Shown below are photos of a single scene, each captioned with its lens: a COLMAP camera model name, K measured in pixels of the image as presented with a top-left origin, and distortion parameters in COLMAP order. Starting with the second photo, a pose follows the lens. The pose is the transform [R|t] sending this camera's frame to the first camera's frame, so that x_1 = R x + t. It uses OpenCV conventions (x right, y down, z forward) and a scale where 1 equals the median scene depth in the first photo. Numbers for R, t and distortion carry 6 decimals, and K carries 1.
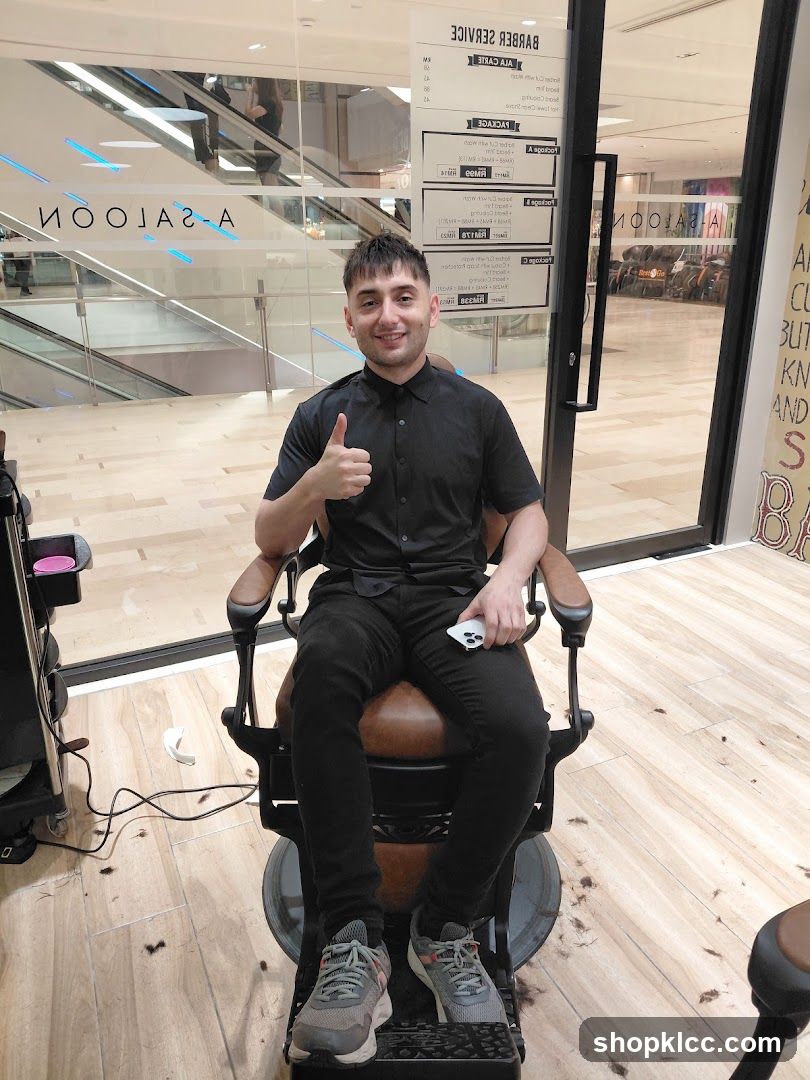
lens RADIAL K [[798.4, 0, 417.5], [0, 798.4, 530.6], [0, 0, 1]] dist [0.058826, -0.120245]
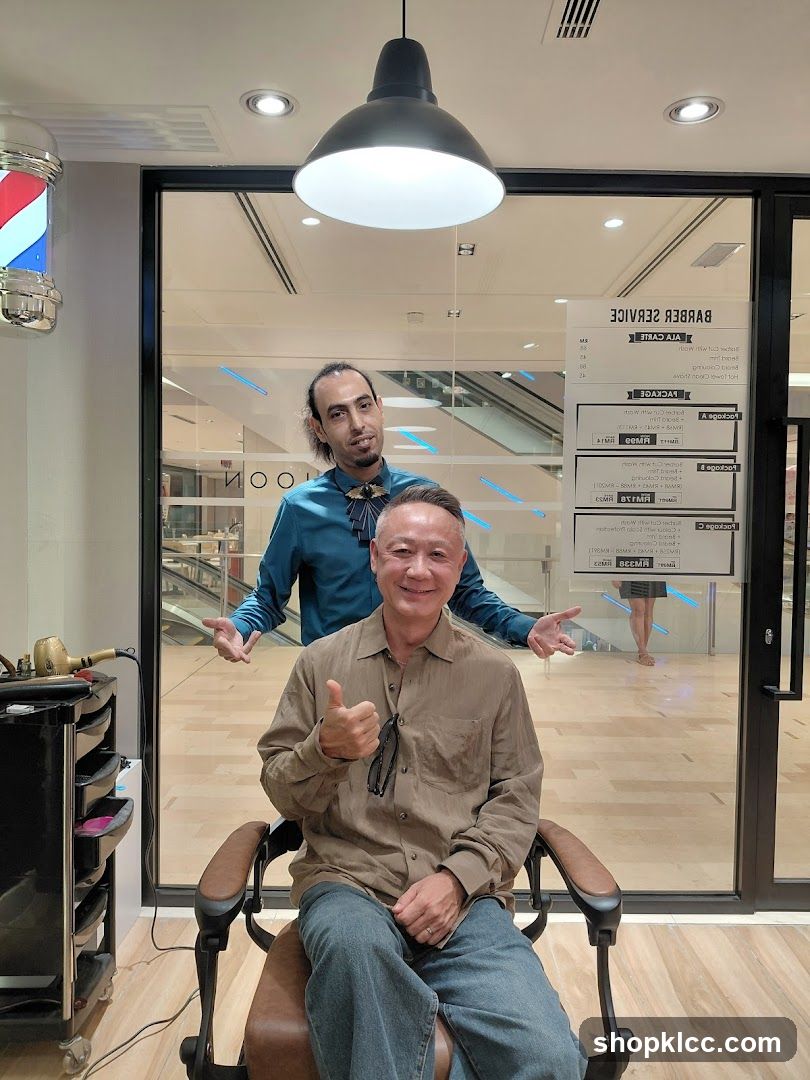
lens RADIAL K [[805.5, 0, 405.0], [0, 805.5, 540.0], [0, 0, 1]] dist [0.064204, -0.104800]
pose [[0.894987, 0.031170, -0.445001, 0.246377], [-0.168333, 0.947405, -0.272189, -0.011894], [0.413112, 0.318514, 0.853163, 0.074692]]
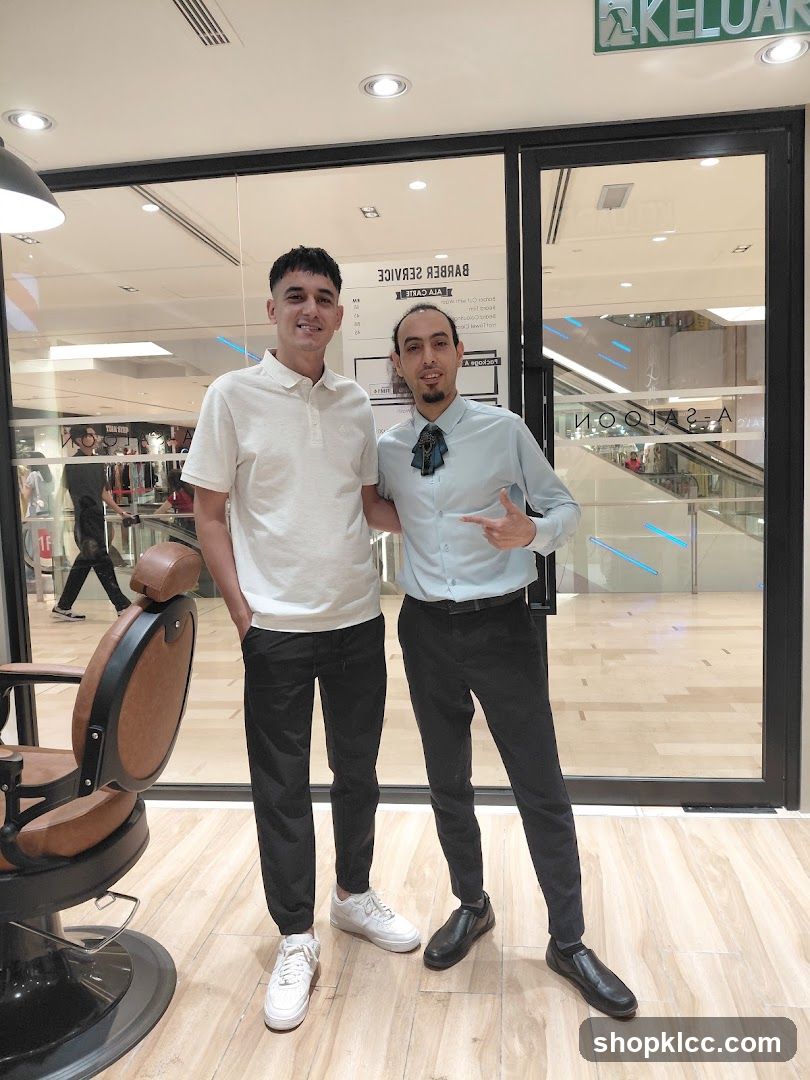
lens RADIAL K [[792.6, 0, 398.6], [0, 792.6, 555.4], [0, 0, 1]] dist [0.057860, -0.121612]
pose [[0.828172, 0.038936, -0.559119, 0.633837], [-0.166544, 0.969620, -0.179163, -0.027146], [0.535158, 0.241496, 0.809497, 0.163090]]
